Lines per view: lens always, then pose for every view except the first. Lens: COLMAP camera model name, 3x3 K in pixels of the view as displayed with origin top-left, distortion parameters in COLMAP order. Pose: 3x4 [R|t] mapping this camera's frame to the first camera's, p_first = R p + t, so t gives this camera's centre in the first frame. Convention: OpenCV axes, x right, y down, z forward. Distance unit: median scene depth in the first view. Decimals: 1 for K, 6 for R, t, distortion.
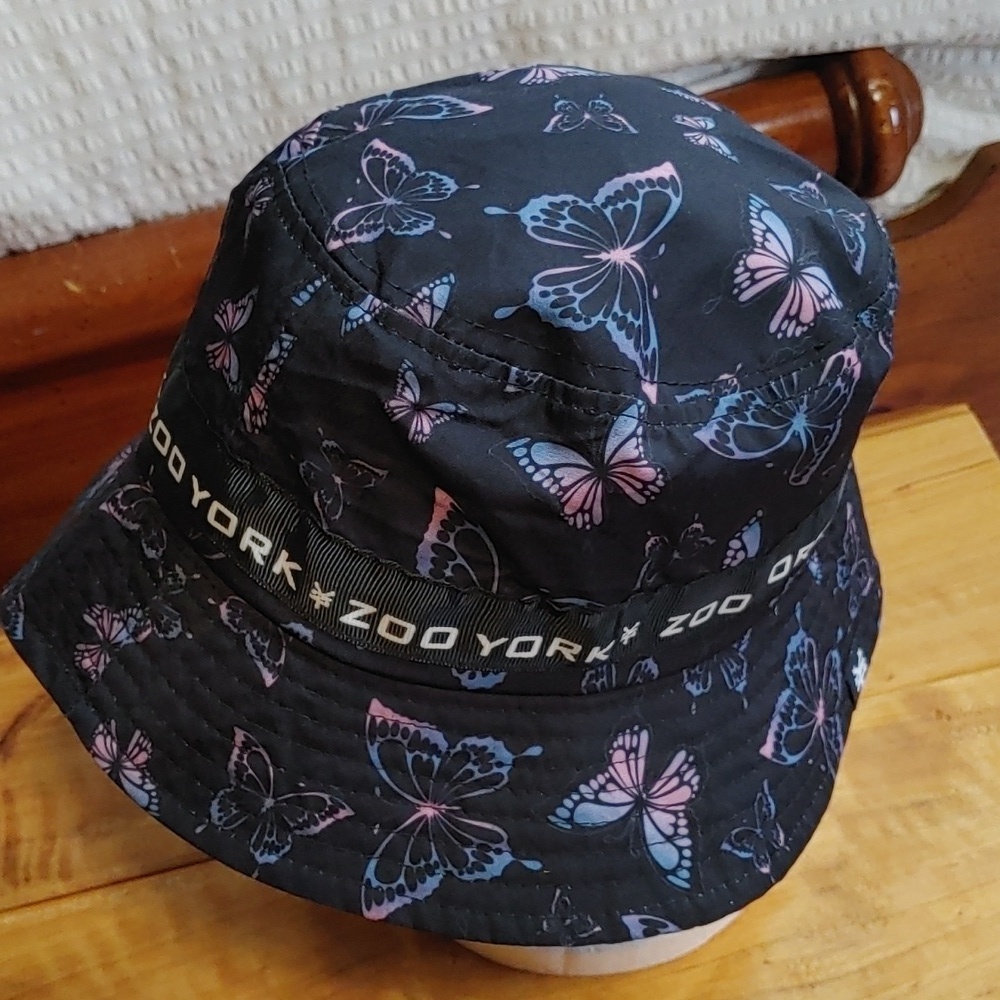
lens RADIAL K [[1833.4, 0, 464.3], [0, 1833.4, 554.2], [0, 0, 1]] dist [0.078780, -0.159364]
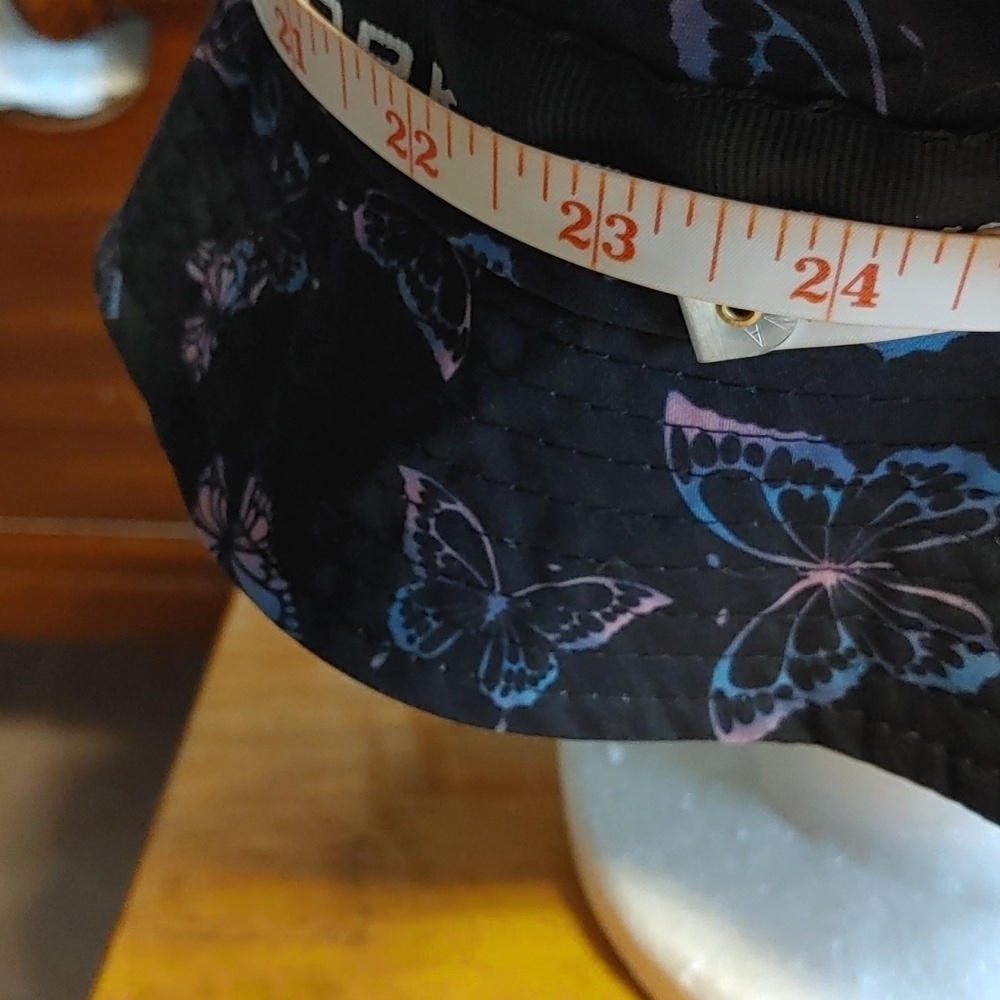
lens RADIAL K [[1833.4, 0, 464.3], [0, 1833.4, 554.2], [0, 0, 1]] dist [0.078780, -0.159364]
pose [[0.971963, -0.094461, -0.215325, -0.006489], [0.138216, 0.970366, 0.198208, 0.020928], [0.190221, -0.222412, 0.956216, 0.484767]]
